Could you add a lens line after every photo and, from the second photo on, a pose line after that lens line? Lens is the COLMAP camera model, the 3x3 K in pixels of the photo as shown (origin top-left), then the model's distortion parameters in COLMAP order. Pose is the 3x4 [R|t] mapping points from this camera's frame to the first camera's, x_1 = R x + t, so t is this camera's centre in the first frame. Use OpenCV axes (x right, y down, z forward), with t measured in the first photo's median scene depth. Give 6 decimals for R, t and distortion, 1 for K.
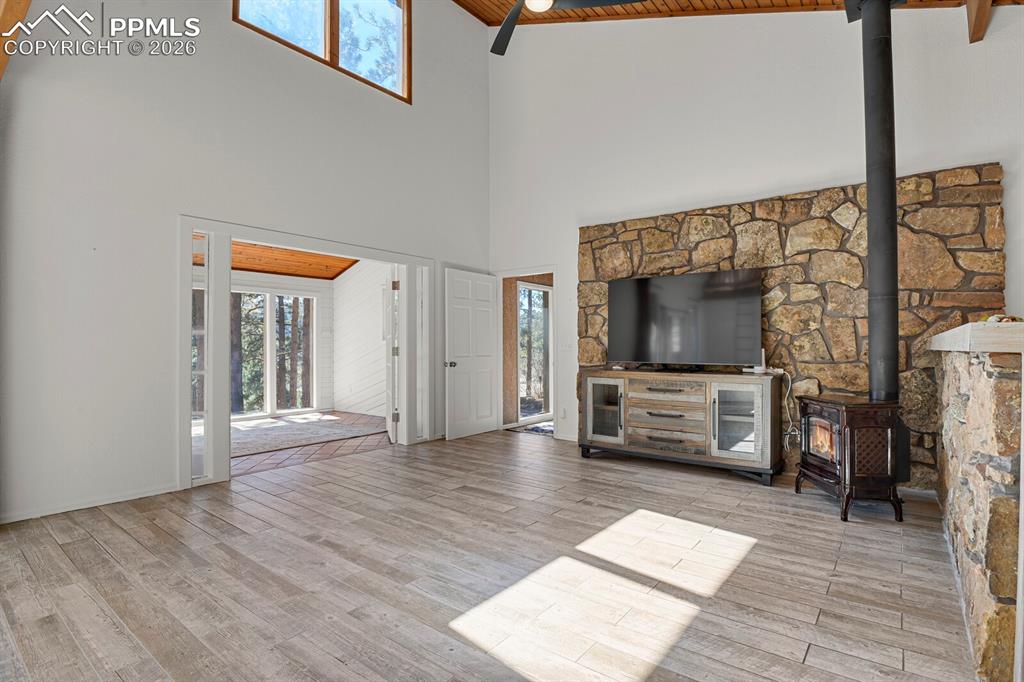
lens RADIAL K [[499.0, 0, 517.5], [0, 499.0, 342.8], [0, 0, 1]] dist [-0.022449, -0.005463]
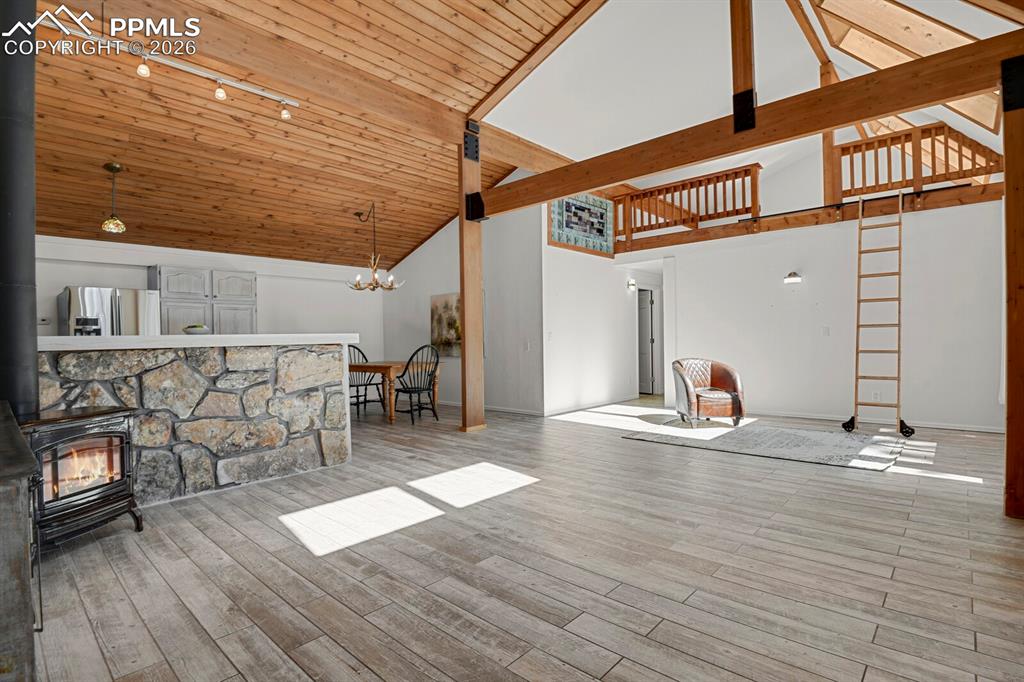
lens RADIAL K [[499.0, 0, 517.1], [0, 499.0, 343.0], [0, 0, 1]] dist [-0.022449, -0.005463]
pose [[-0.996968, 0.016836, 0.075968, -0.100054], [0.017062, 0.999852, 0.002319, 0.009674], [-0.075918, 0.003608, -0.997108, 1.423665]]
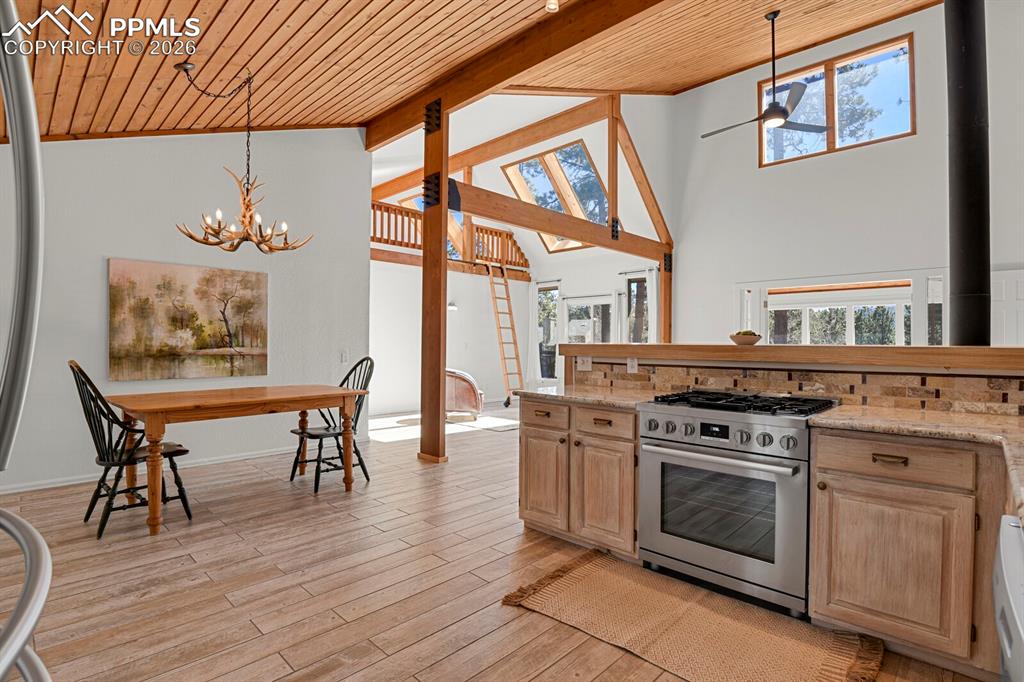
lens RADIAL K [[499.0, 0, 522.2], [0, 499.0, 343.6], [0, 0, 1]] dist [-0.022449, -0.005463]
pose [[-0.096956, -0.001445, -0.995288, 1.311649], [0.000272, 0.999999, -0.001479, -0.012303], [0.995289, -0.000414, -0.096956, 0.304577]]
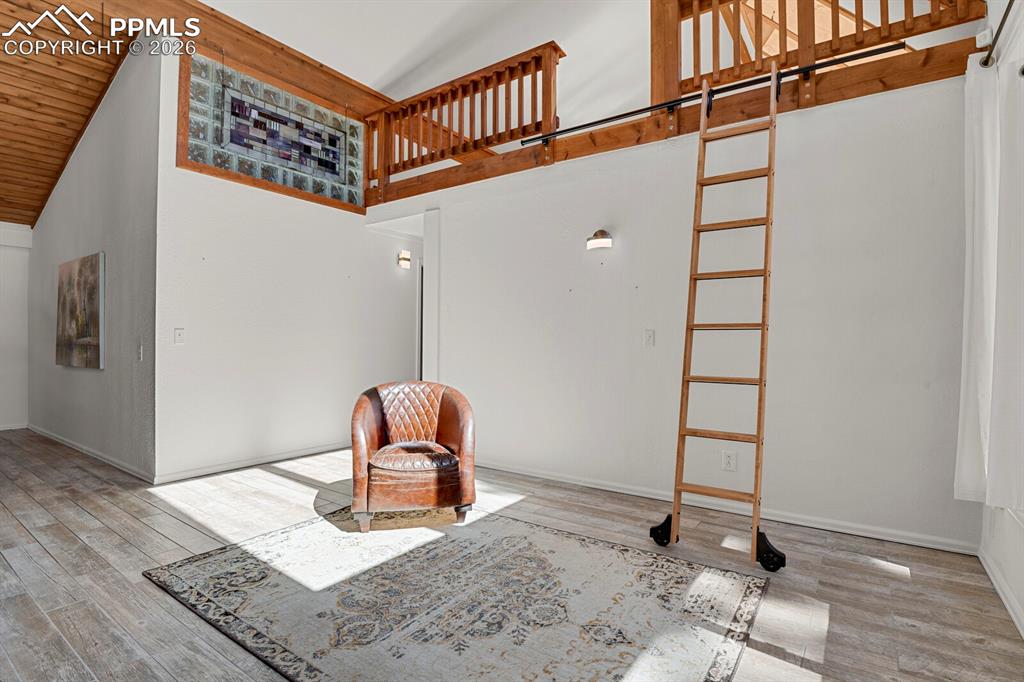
lens RADIAL K [[499.0, 0, 516.2], [0, 499.0, 342.3], [0, 0, 1]] dist [-0.022449, -0.005463]
pose [[-0.998509, -0.004750, -0.054382, -0.664933], [-0.004508, 0.999979, -0.004574, 0.007723], [0.054403, -0.004322, -0.998510, 0.658808]]
